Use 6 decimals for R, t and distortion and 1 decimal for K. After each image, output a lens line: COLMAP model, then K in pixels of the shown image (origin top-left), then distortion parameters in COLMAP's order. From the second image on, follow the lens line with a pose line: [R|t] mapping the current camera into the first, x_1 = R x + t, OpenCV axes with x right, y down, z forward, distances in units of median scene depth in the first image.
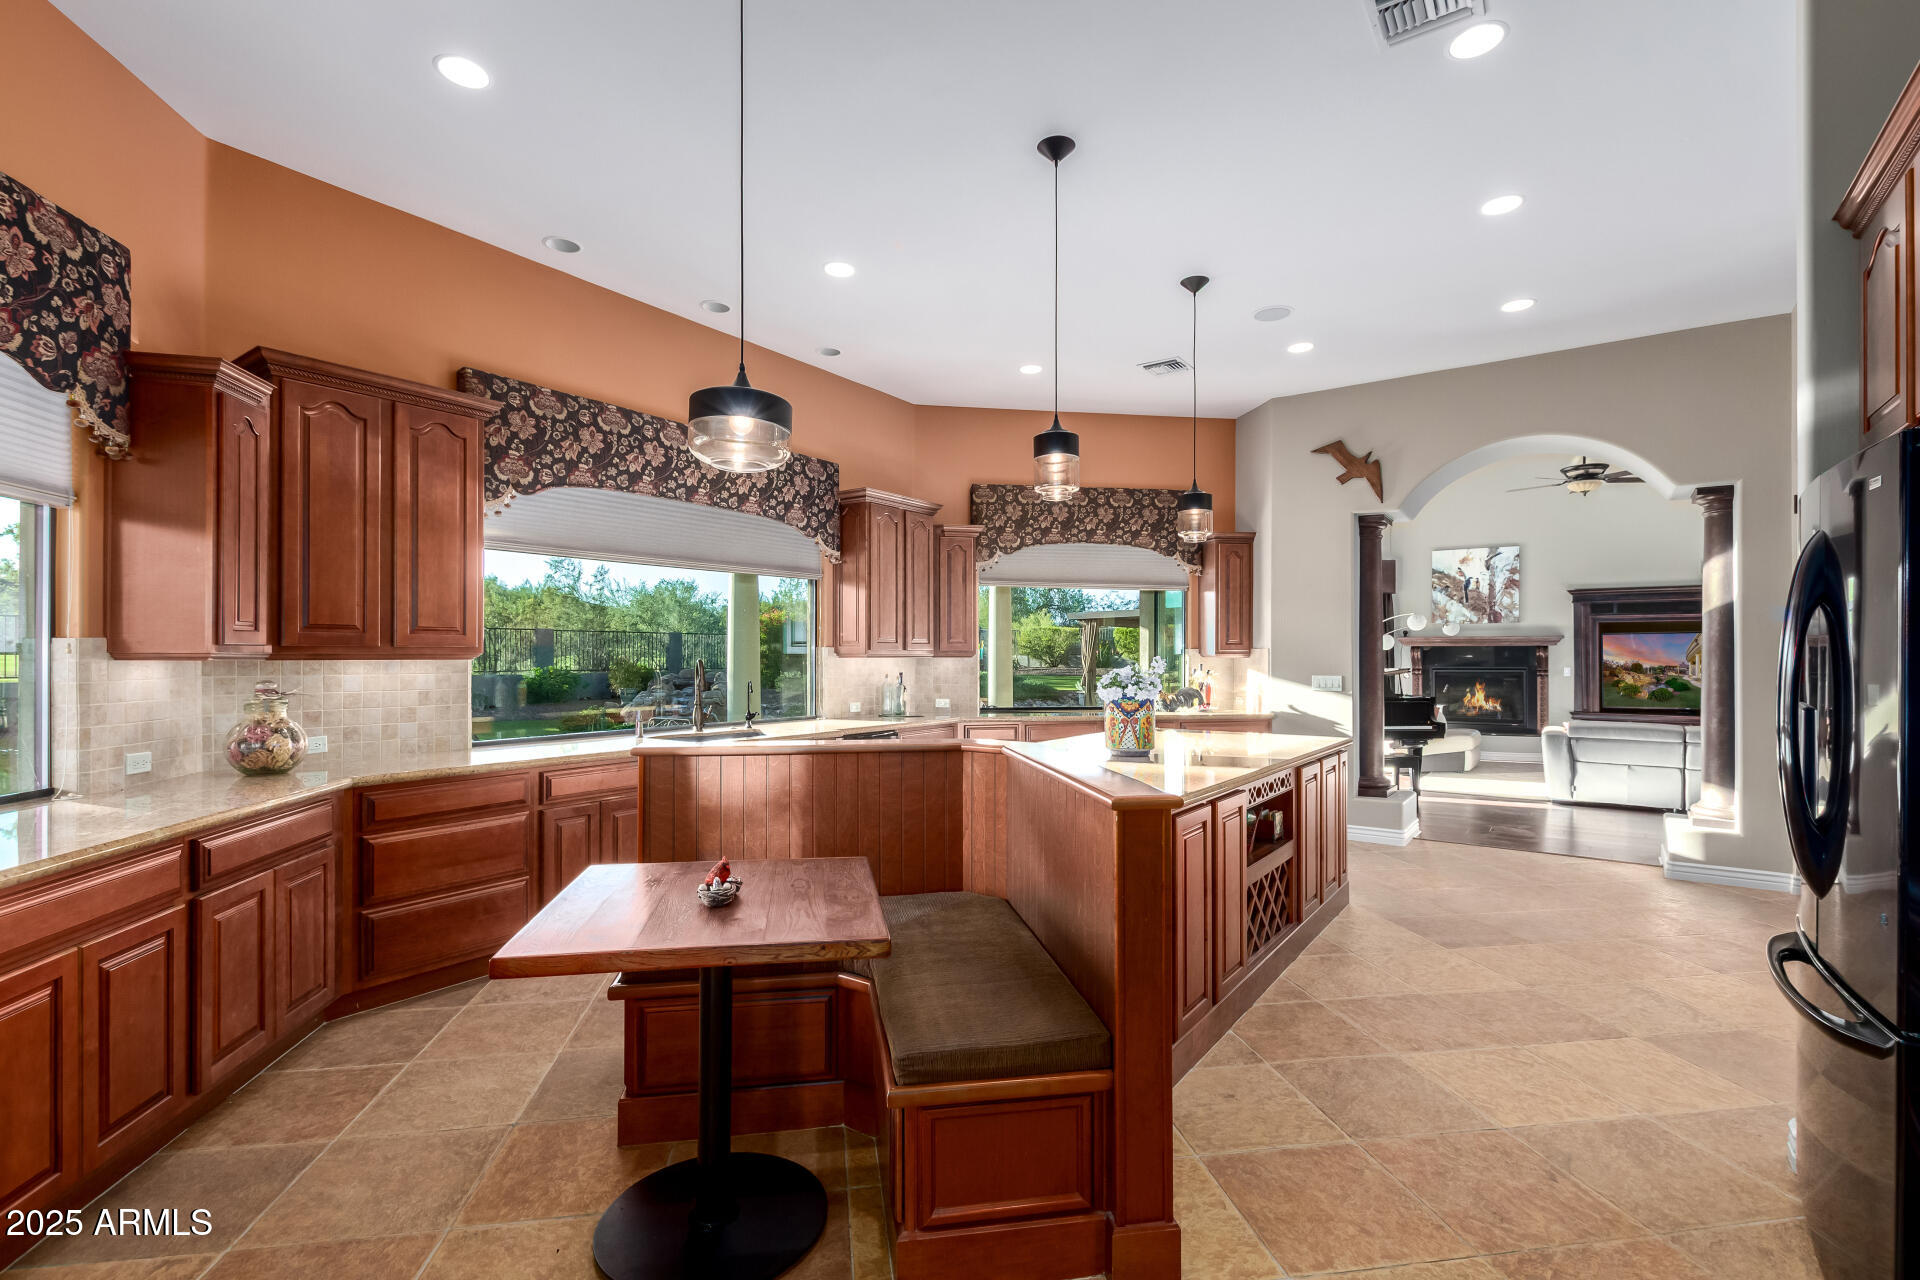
lens RADIAL K [[874.9, 0, 948.7], [0, 874.9, 646.8], [0, 0, 1]] dist [0.009943, -0.001181]
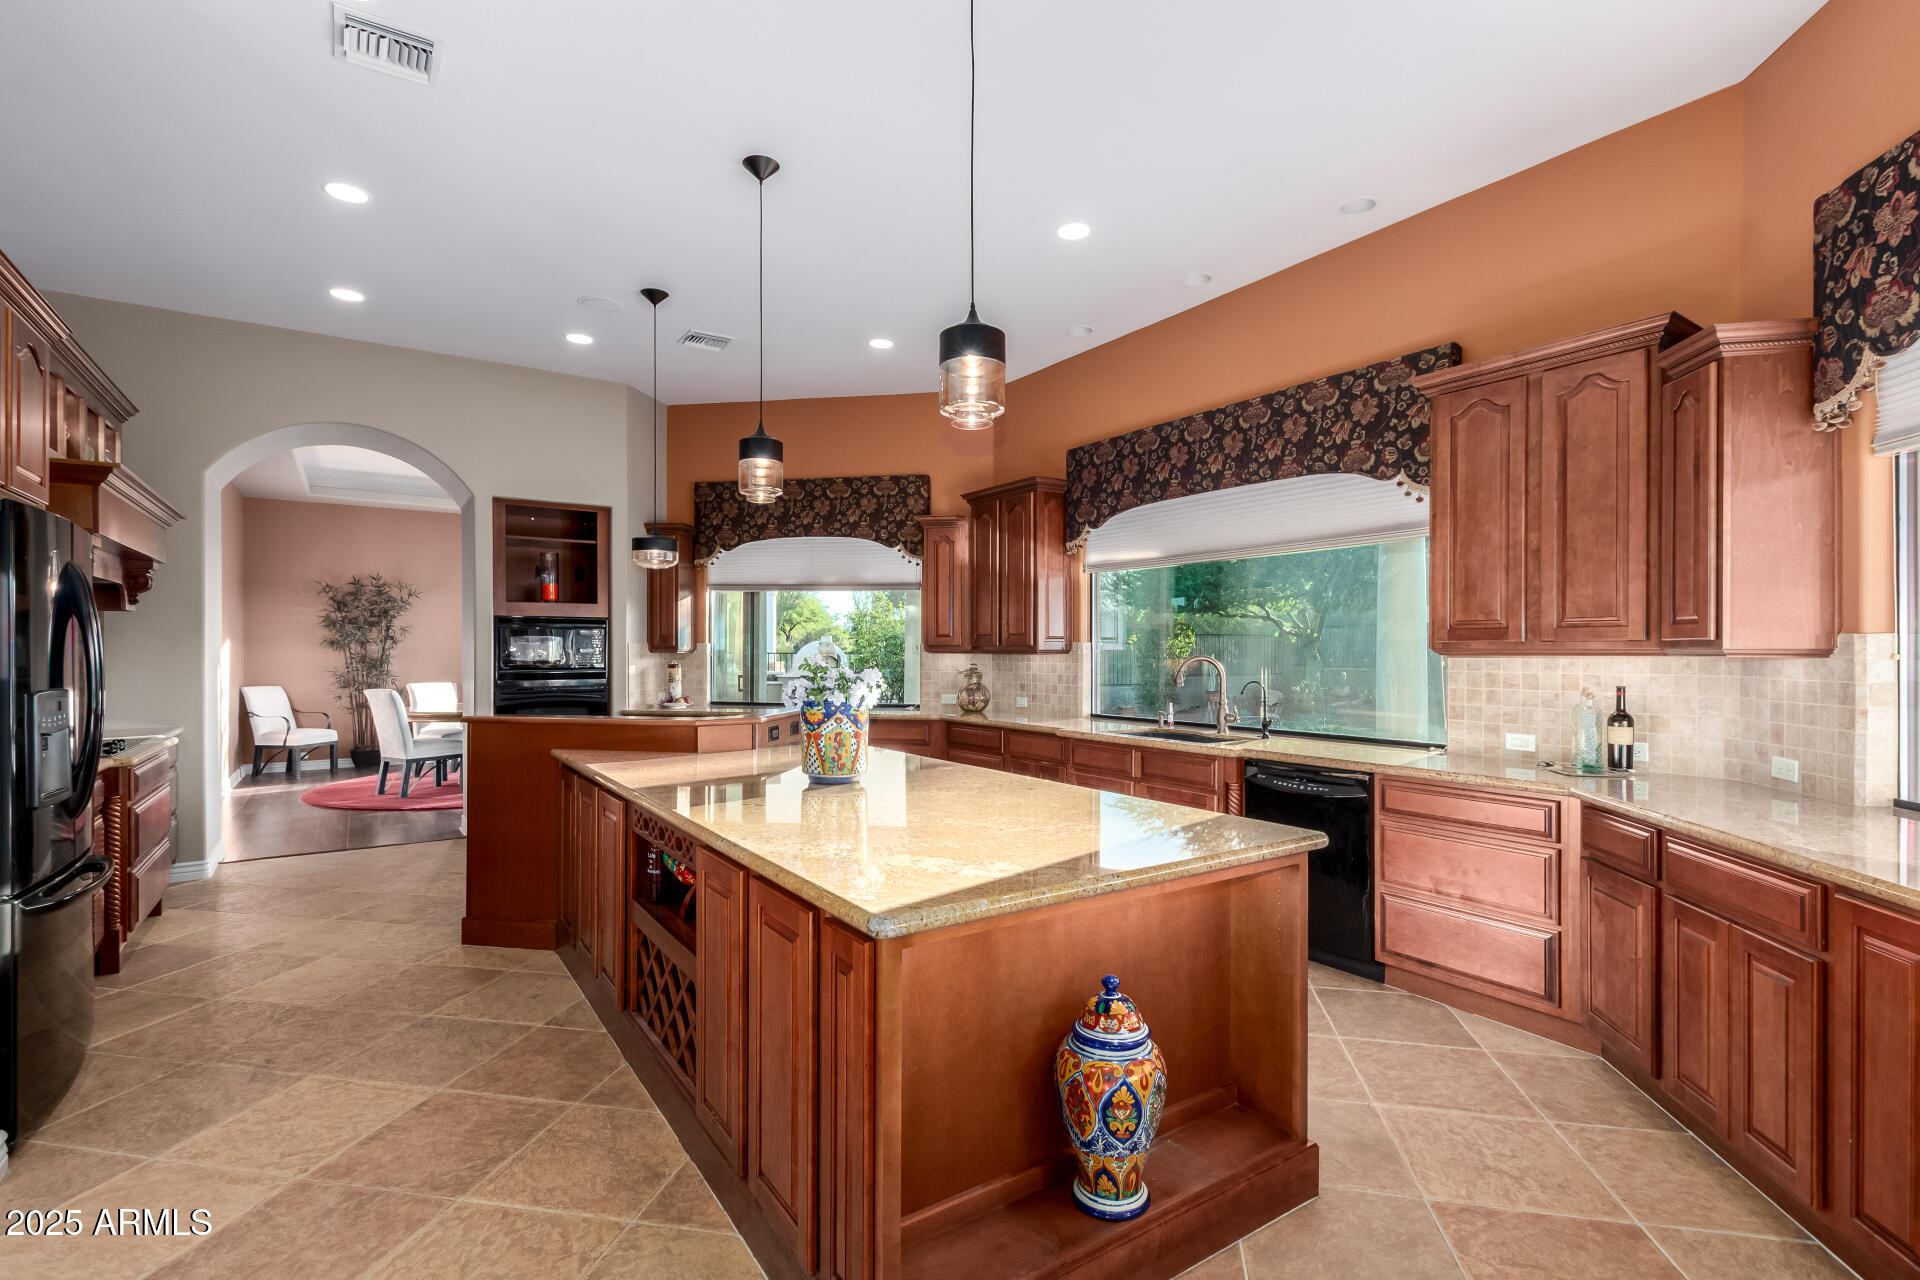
lens RADIAL K [[874.9, 0, 959.5], [0, 874.9, 644.9], [0, 0, 1]] dist [0.009943, -0.001181]
pose [[-0.332465, -0.003956, -0.943107, 0.401234], [0.010490, 0.999914, -0.007893, 0.004614], [0.943057, -0.012518, -0.332395, 0.611239]]
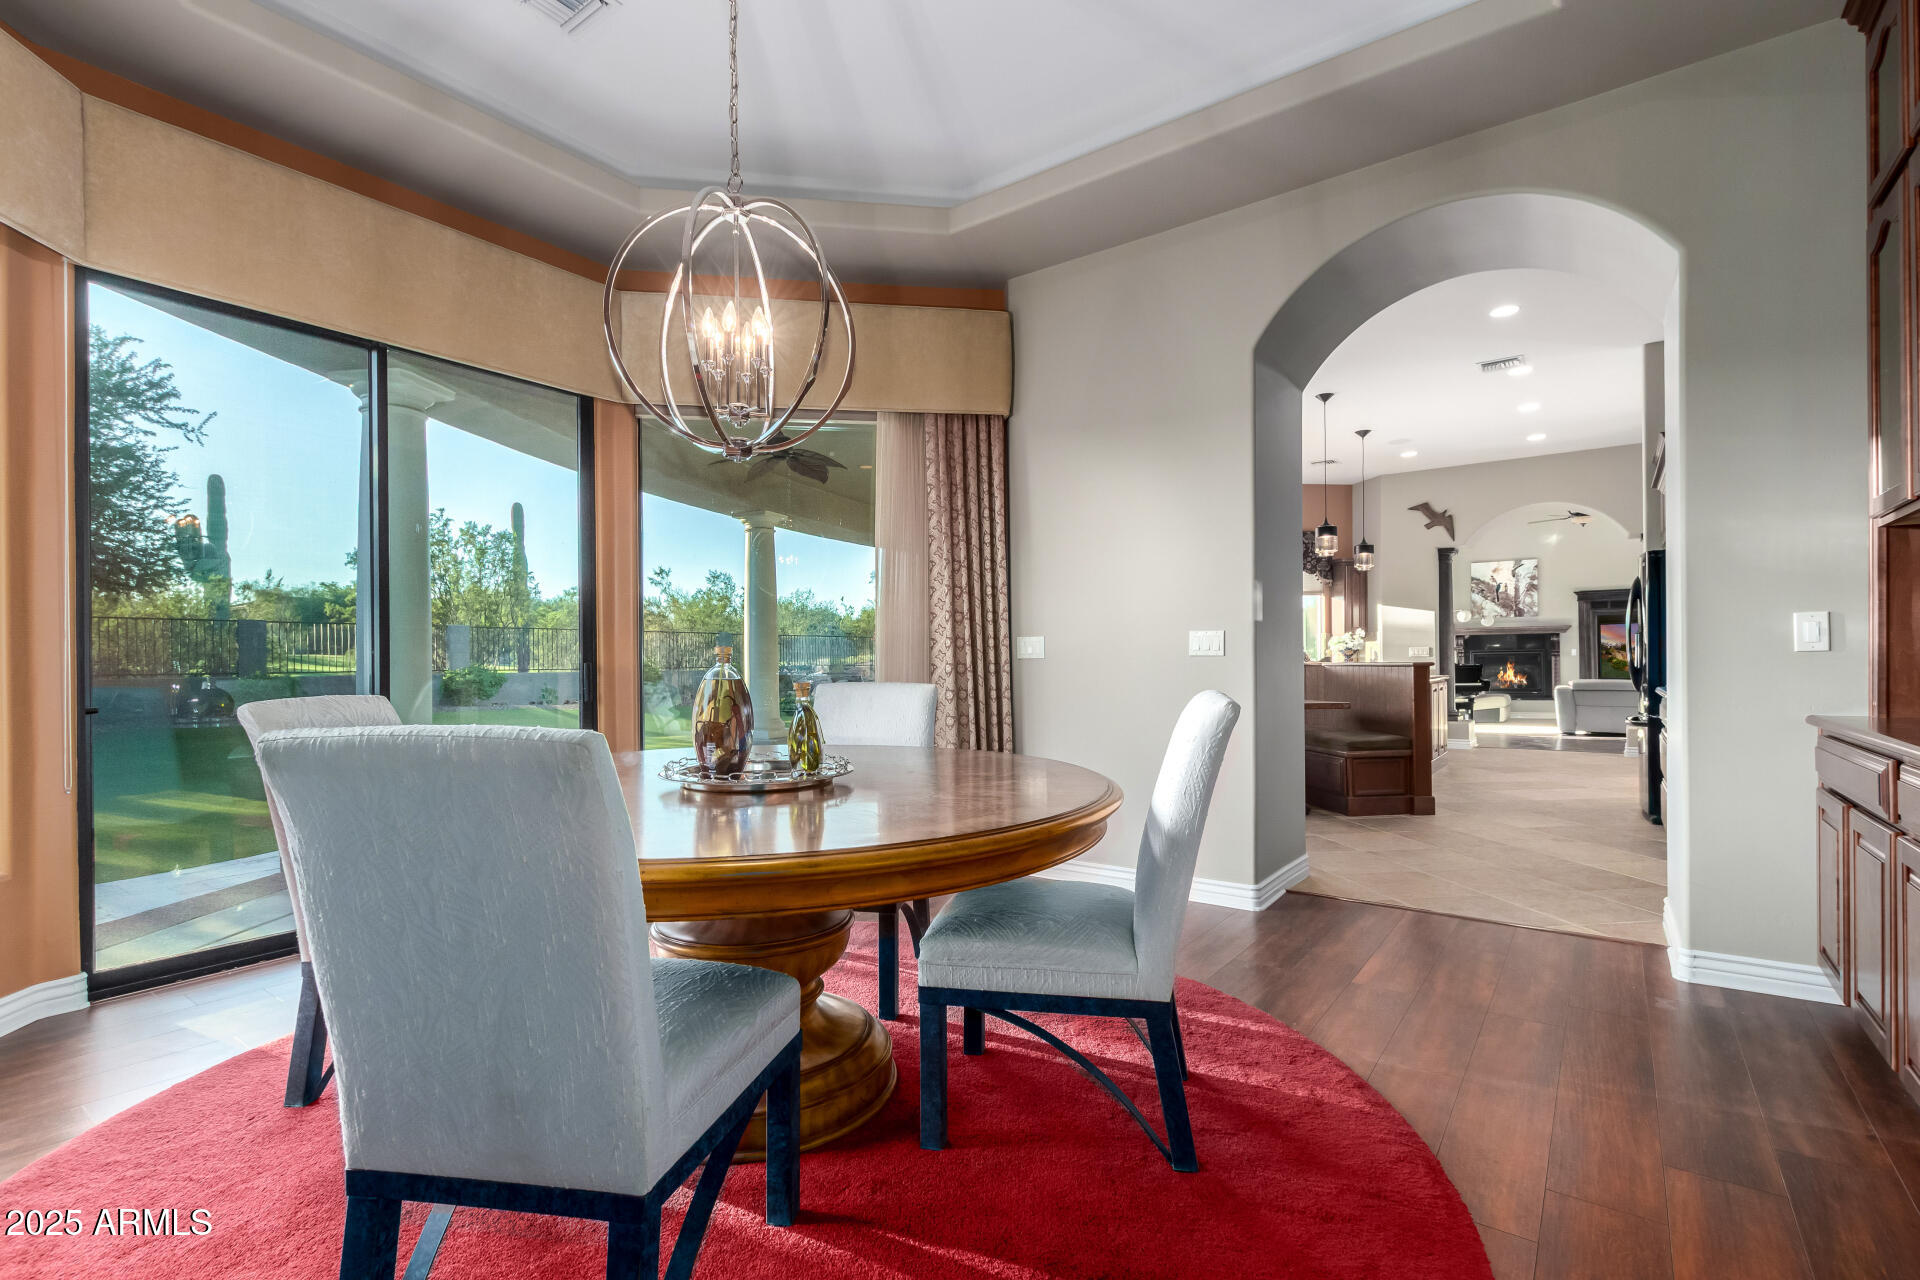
lens RADIAL K [[874.9, 0, 957.0], [0, 874.9, 650.3], [0, 0, 1]] dist [0.009943, -0.001181]
pose [[0.999911, -0.011114, -0.007324, -0.346790], [0.011088, 0.999932, -0.003562, 0.029560], [0.007363, 0.003481, 0.999967, -0.528739]]
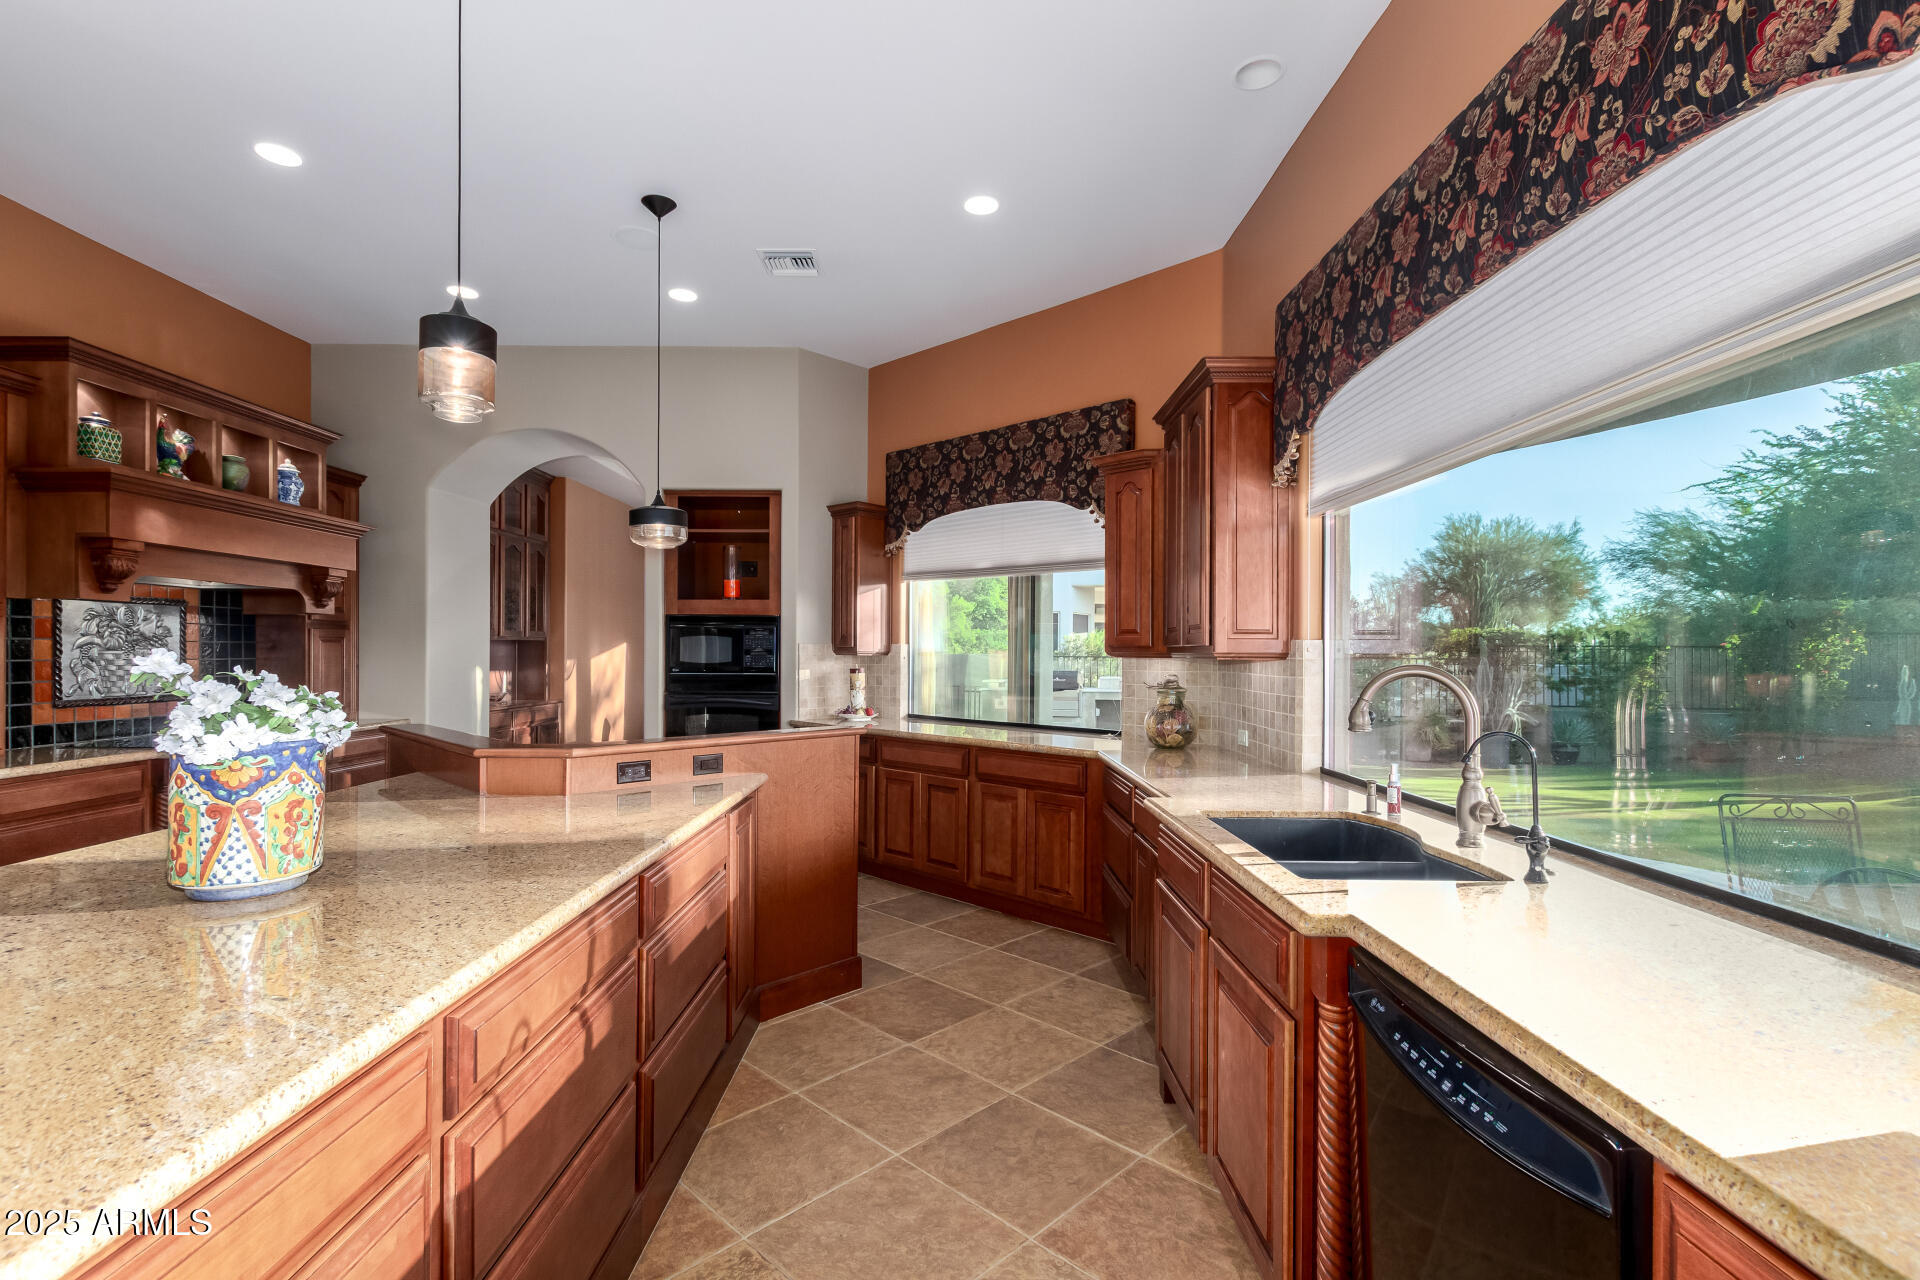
lens RADIAL K [[874.9, 0, 951.5], [0, 874.9, 653.8], [0, 0, 1]] dist [0.009943, -0.001181]
pose [[-0.807327, -0.000556, -0.590104, 0.084627], [0.003439, 0.999978, -0.005647, 0.005630], [0.590095, -0.006588, -0.807307, 0.692490]]
